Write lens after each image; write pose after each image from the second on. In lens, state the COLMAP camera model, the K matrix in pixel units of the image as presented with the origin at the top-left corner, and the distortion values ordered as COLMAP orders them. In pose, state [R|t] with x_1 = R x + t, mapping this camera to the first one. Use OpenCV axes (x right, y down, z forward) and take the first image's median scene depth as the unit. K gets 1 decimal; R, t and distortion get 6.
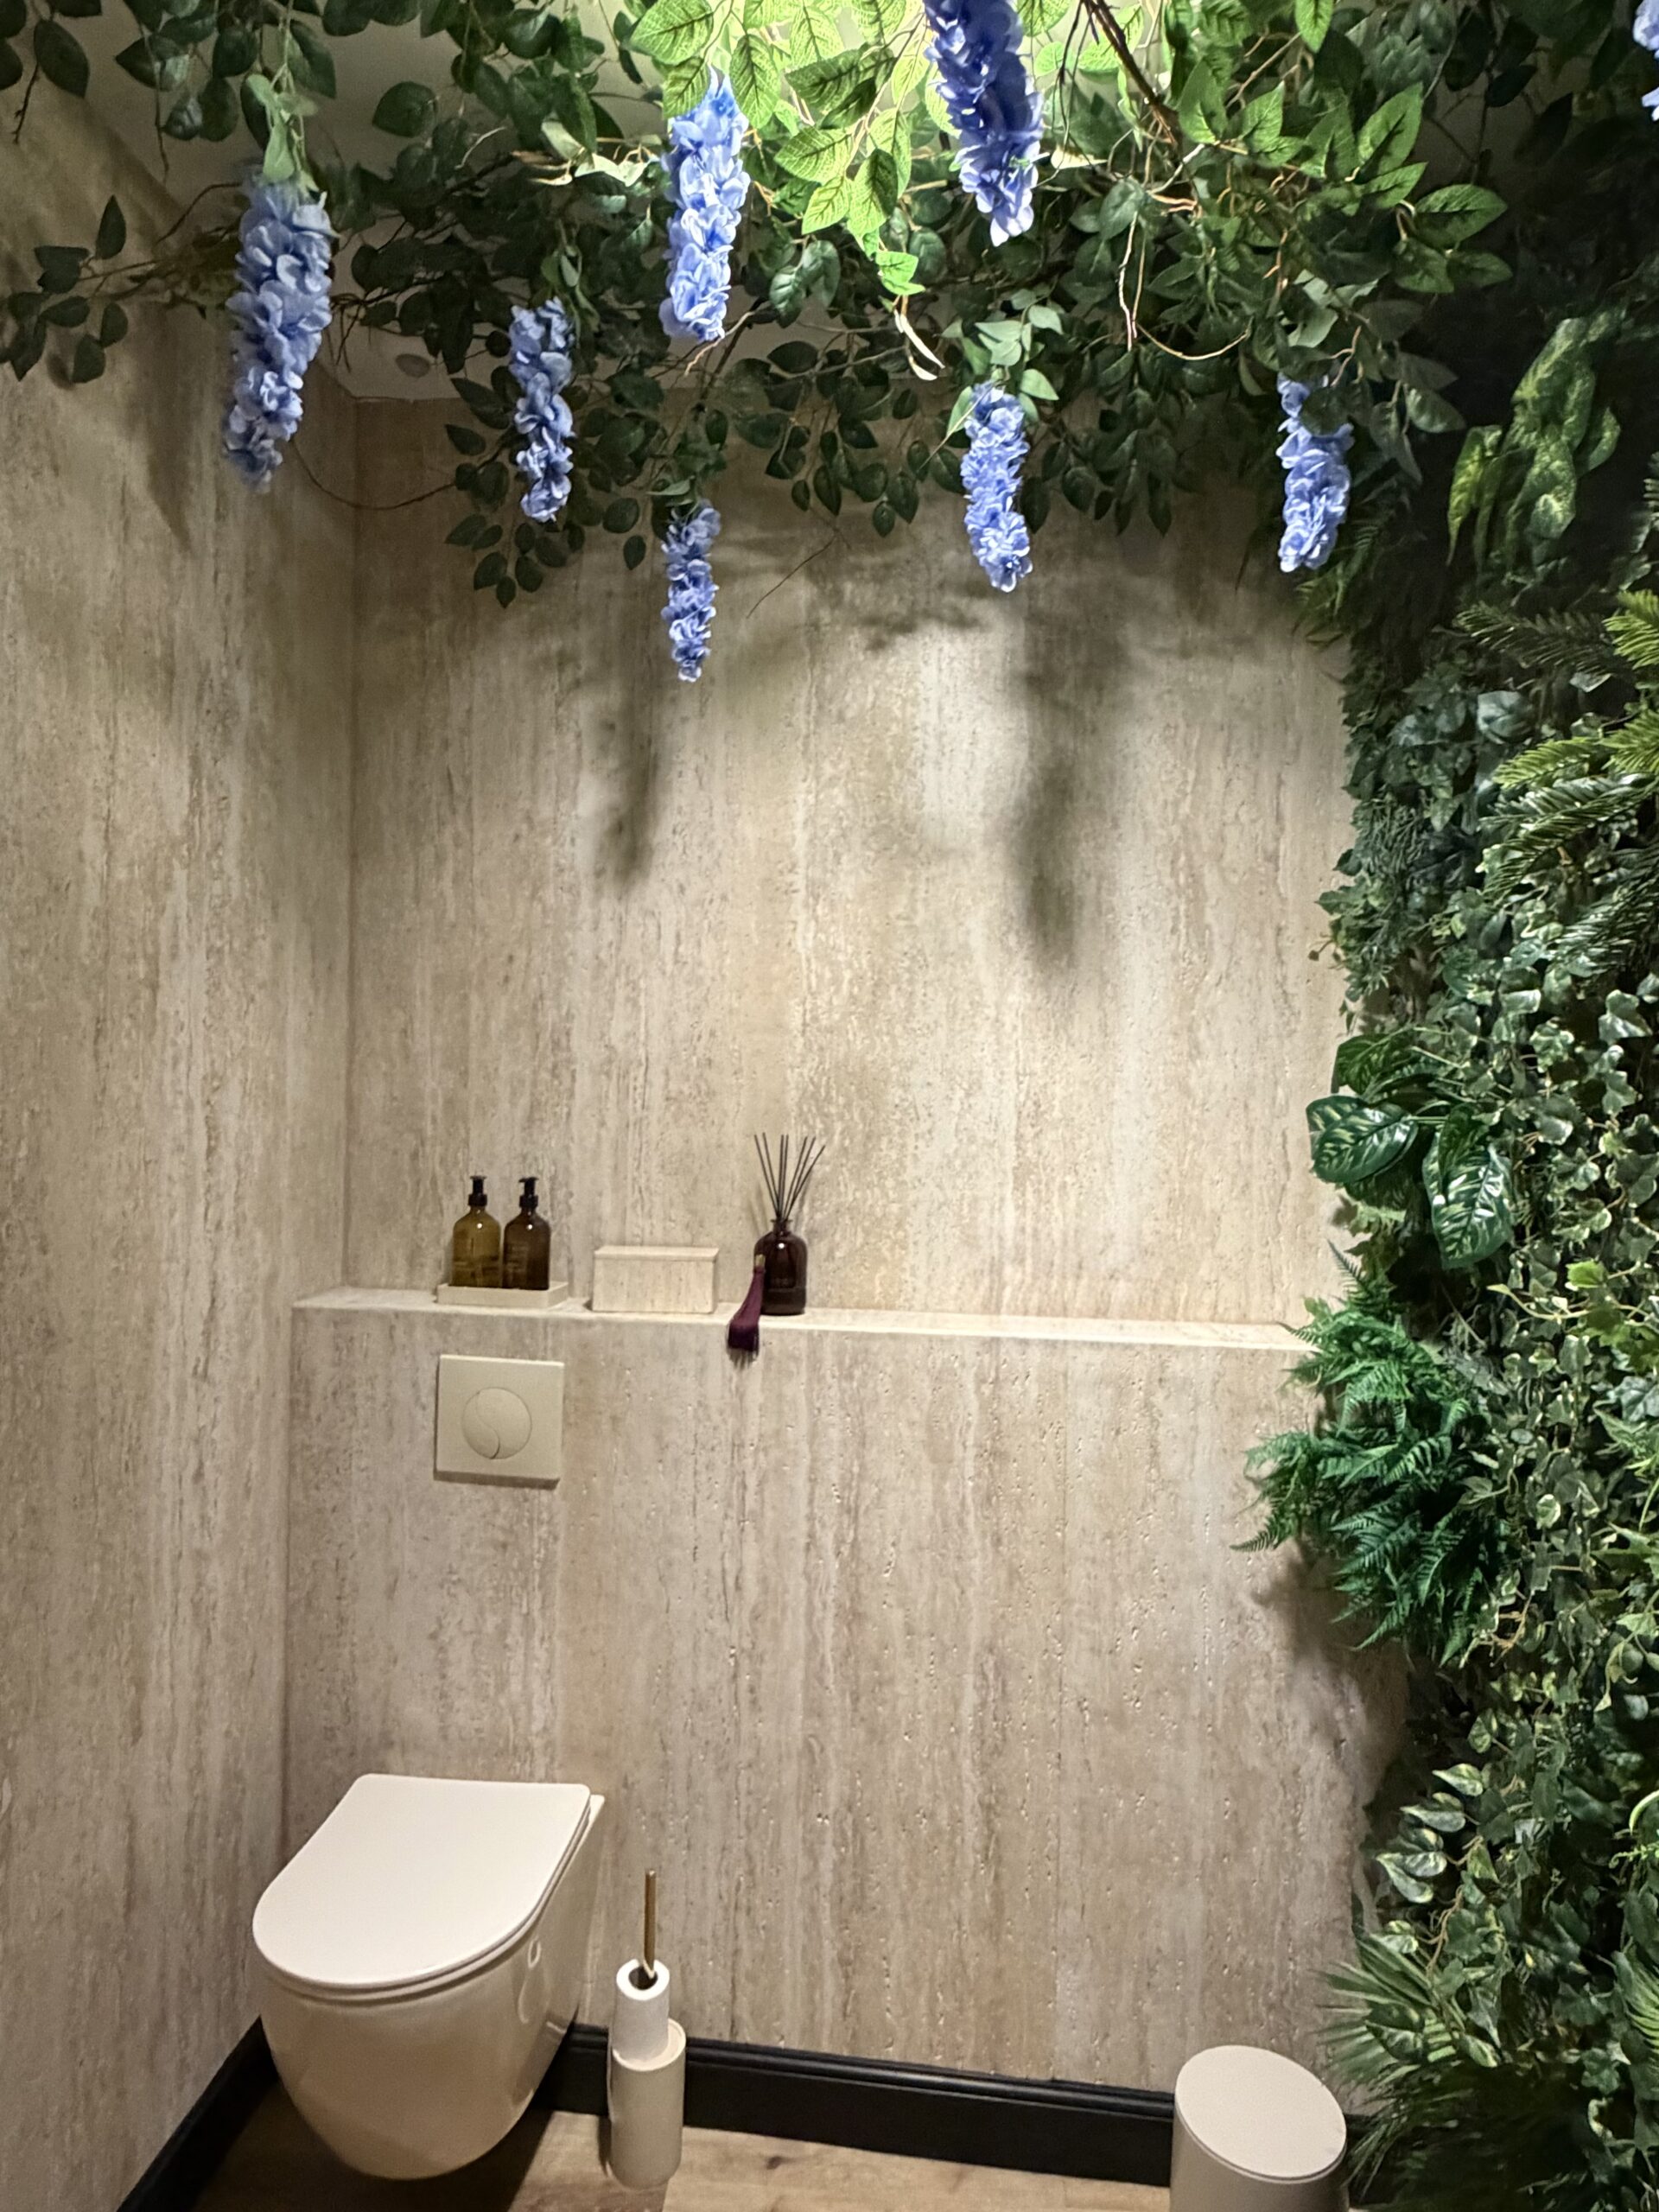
lens RADIAL K [[1279.1, 0, 838.4], [0, 1279.1, 1097.2], [0, 0, 1]] dist [-0.002910, 0.003651]
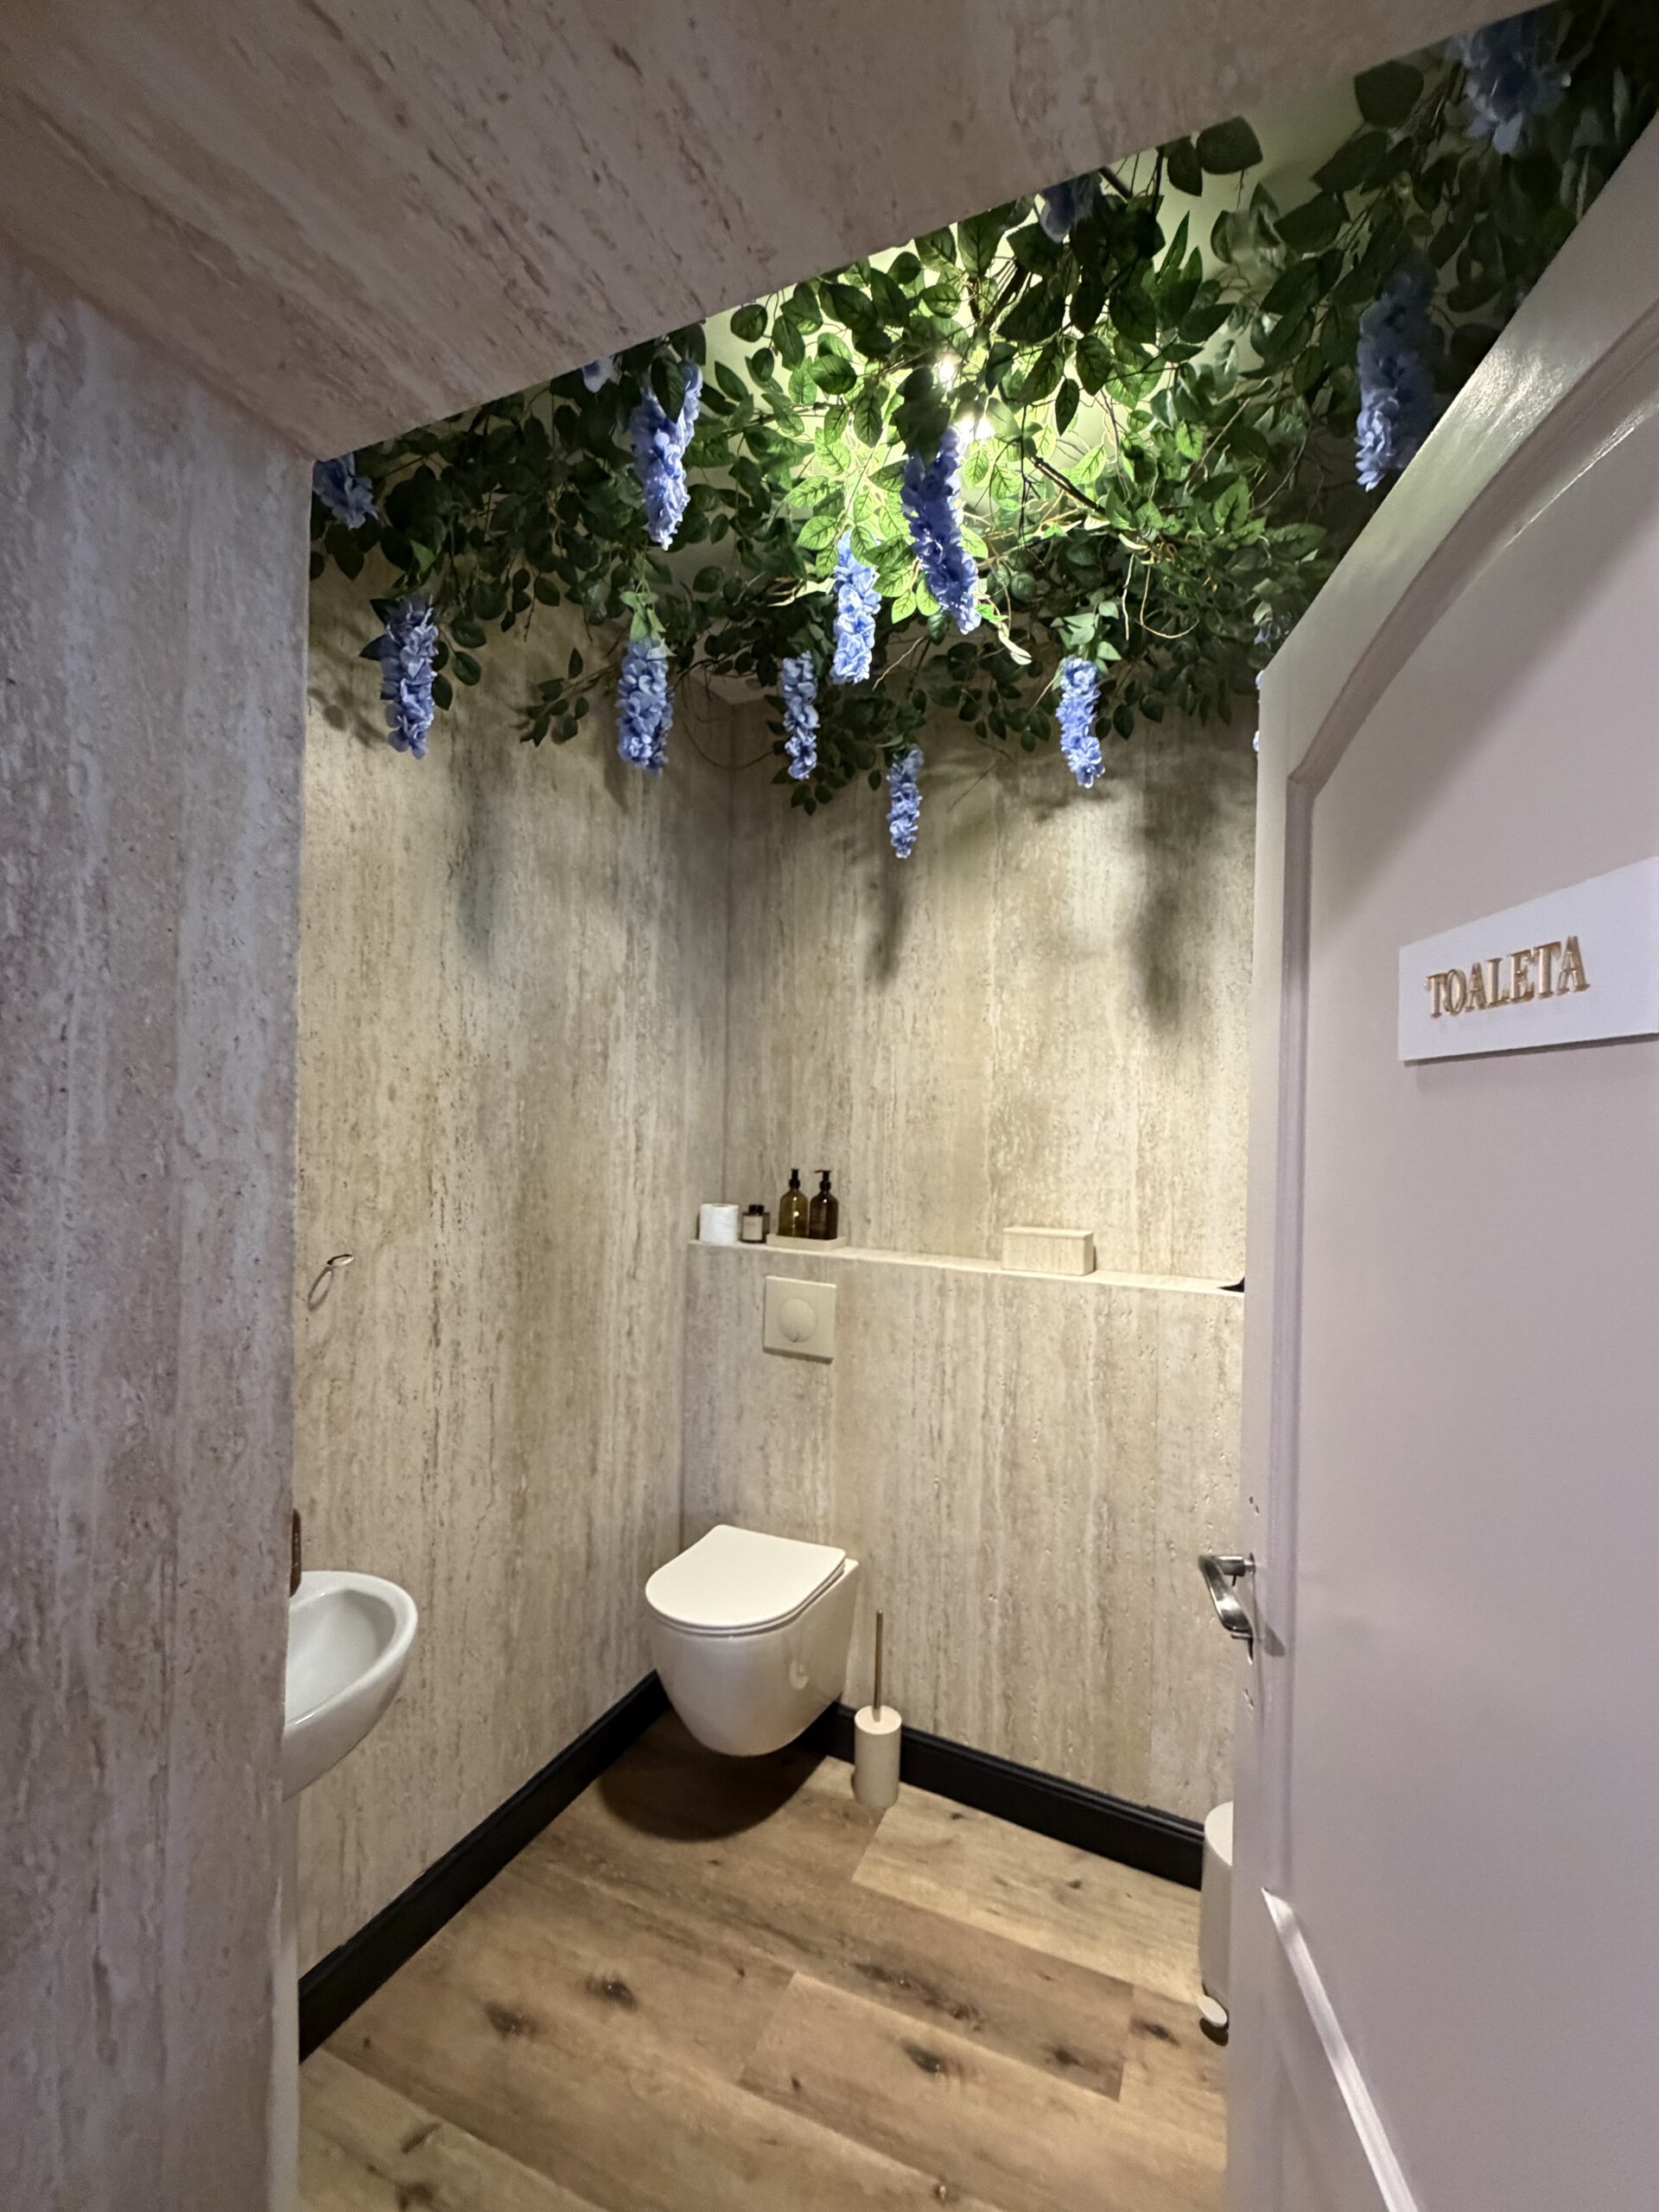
lens RADIAL K [[976.9, 0, 833.4], [0, 976.9, 1106.9], [0, 0, 1]] dist [0.001153, -0.000659]
pose [[0.939560, -0.001089, -0.342382, 0.213099], [-0.006469, 0.999760, -0.020931, 0.010294], [0.342322, 0.021881, 0.939328, -0.166523]]
